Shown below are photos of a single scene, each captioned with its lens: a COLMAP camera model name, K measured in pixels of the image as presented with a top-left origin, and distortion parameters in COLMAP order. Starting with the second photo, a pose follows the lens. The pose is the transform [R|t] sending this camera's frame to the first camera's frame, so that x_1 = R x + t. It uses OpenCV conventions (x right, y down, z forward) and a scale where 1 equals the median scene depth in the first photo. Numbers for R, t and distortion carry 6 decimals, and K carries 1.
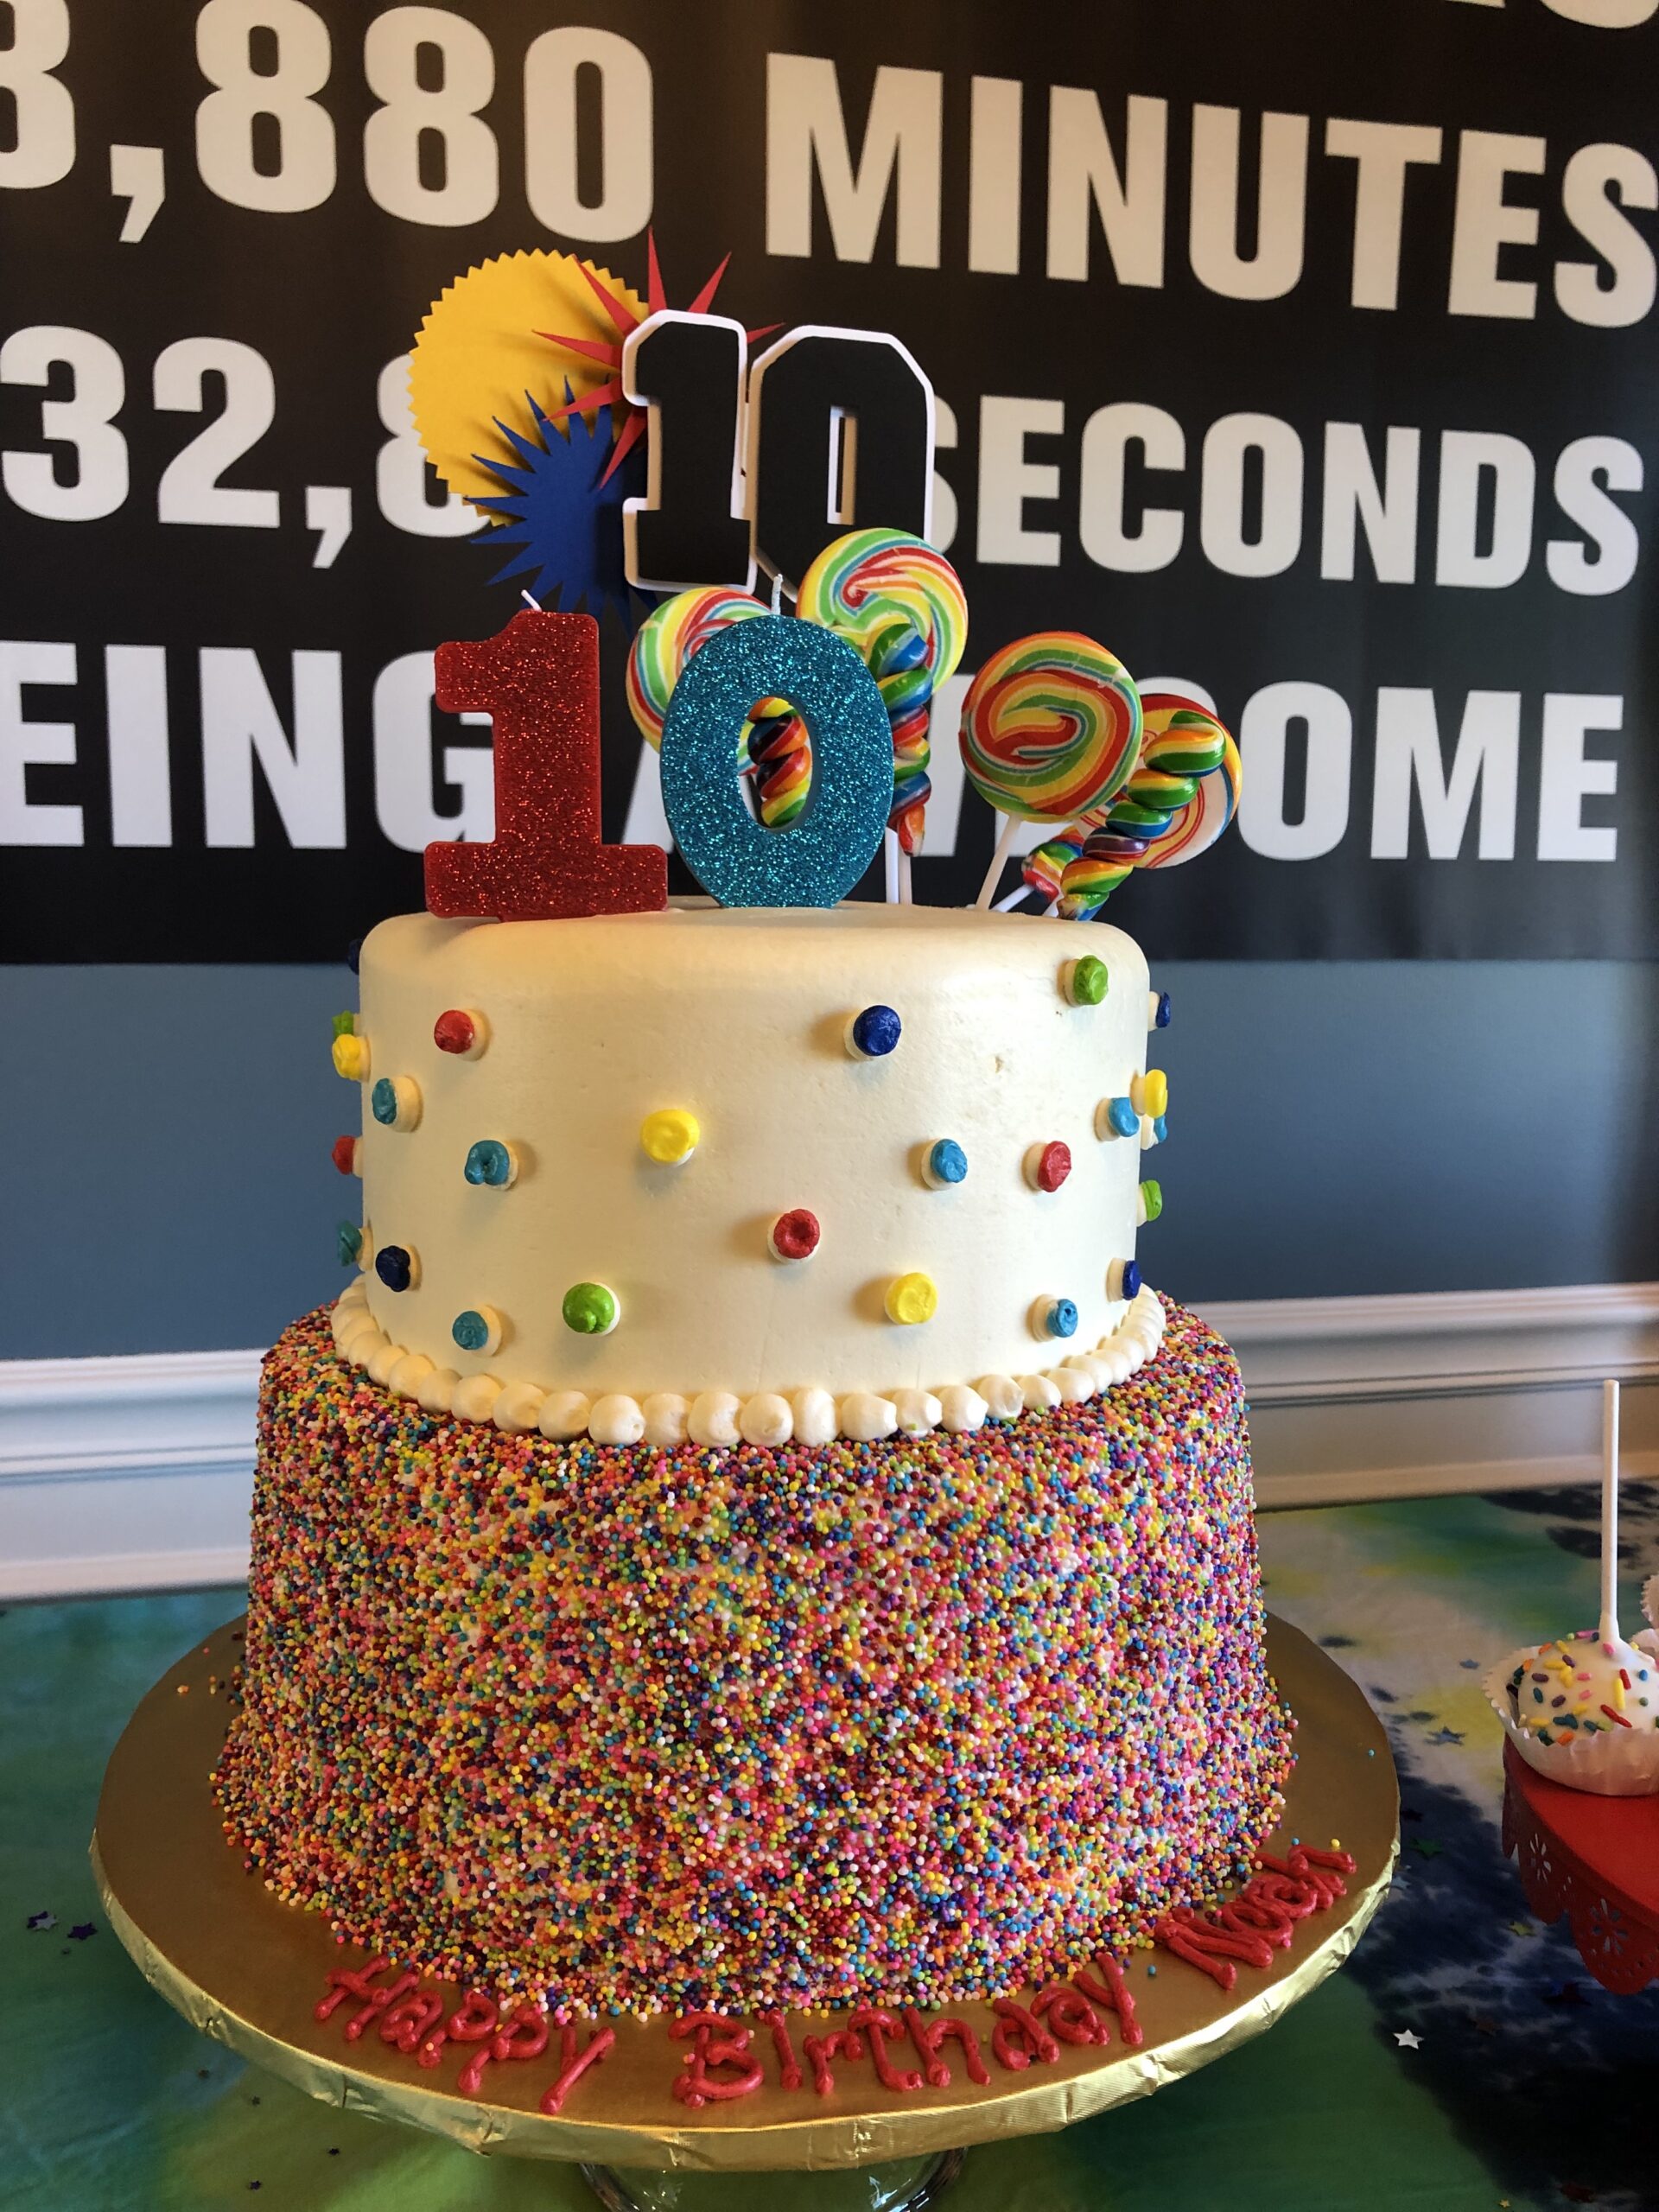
lens RADIAL K [[1831.3, 0, 826.5], [0, 1831.3, 1091.5], [0, 0, 1]] dist [0.011971, 0.003622]
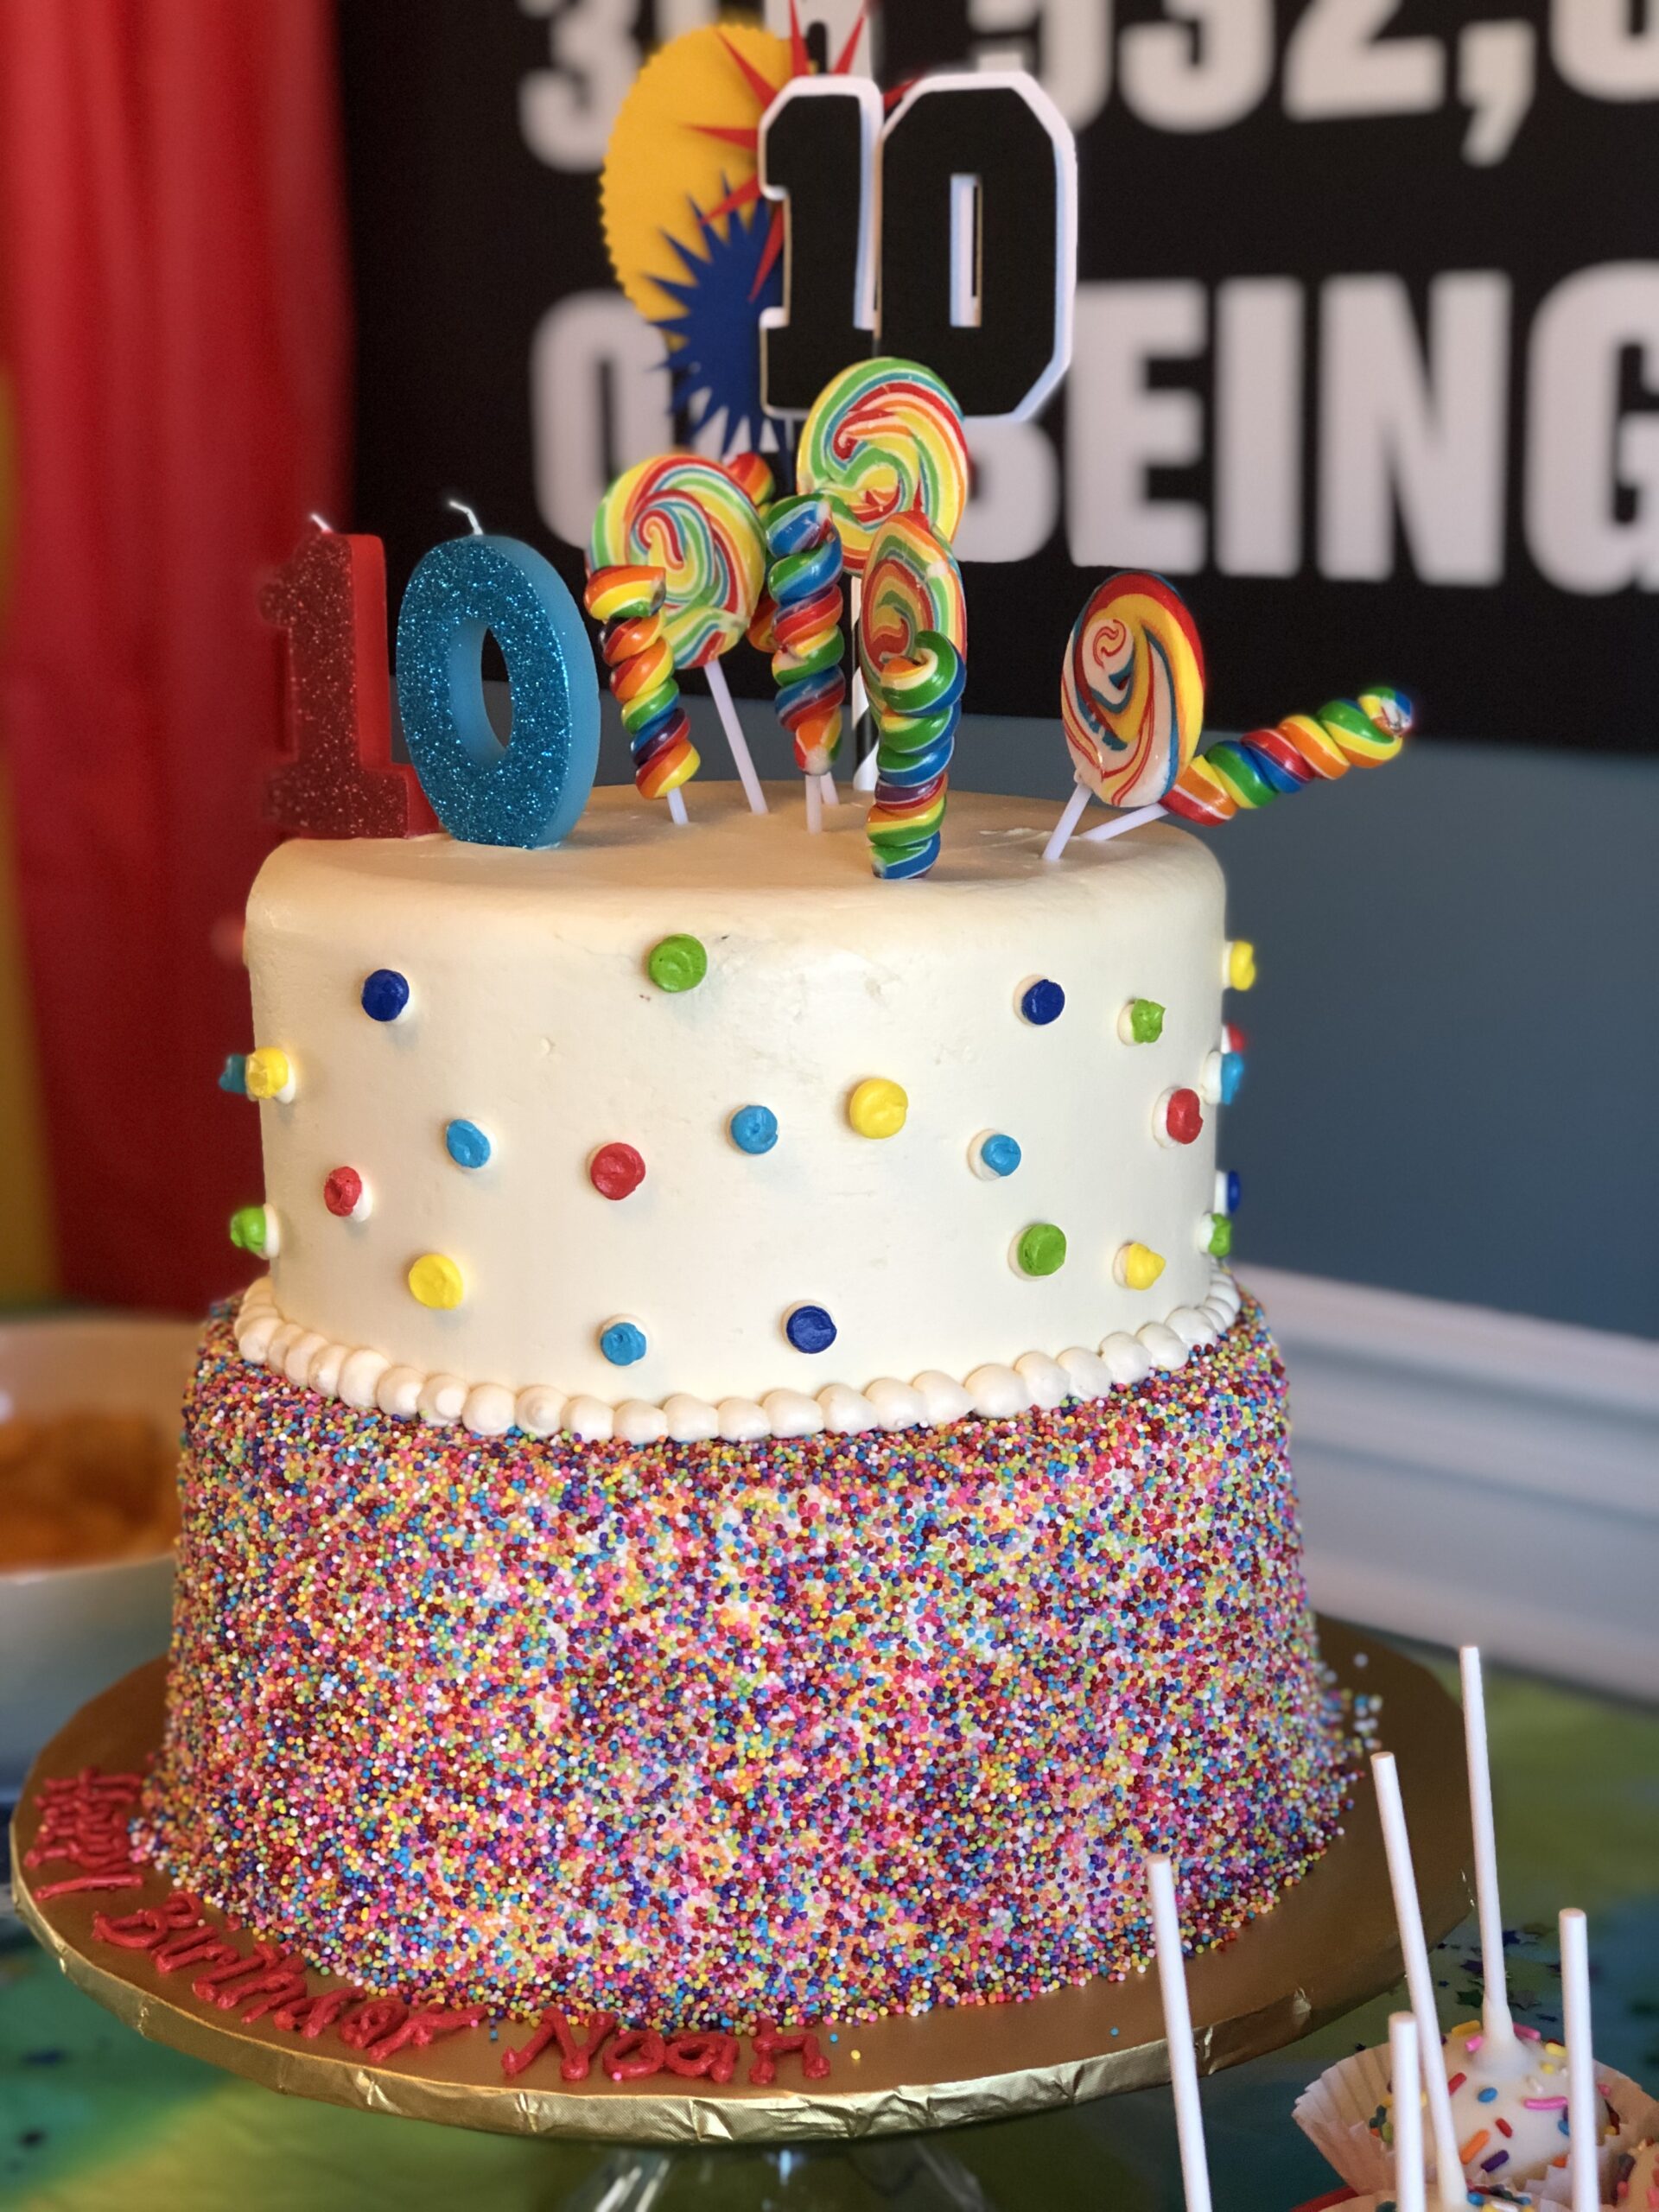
lens RADIAL K [[3661.6, 0, 829.5], [0, 3661.6, 1106.0], [0, 0, 1]] dist [-0.095397, 1.649002]
pose [[0.586548, 0.149919, -0.795918, 1.291591], [-0.075951, 0.988570, 0.130235, -0.185111], [0.806345, -0.015938, 0.591230, 0.034621]]
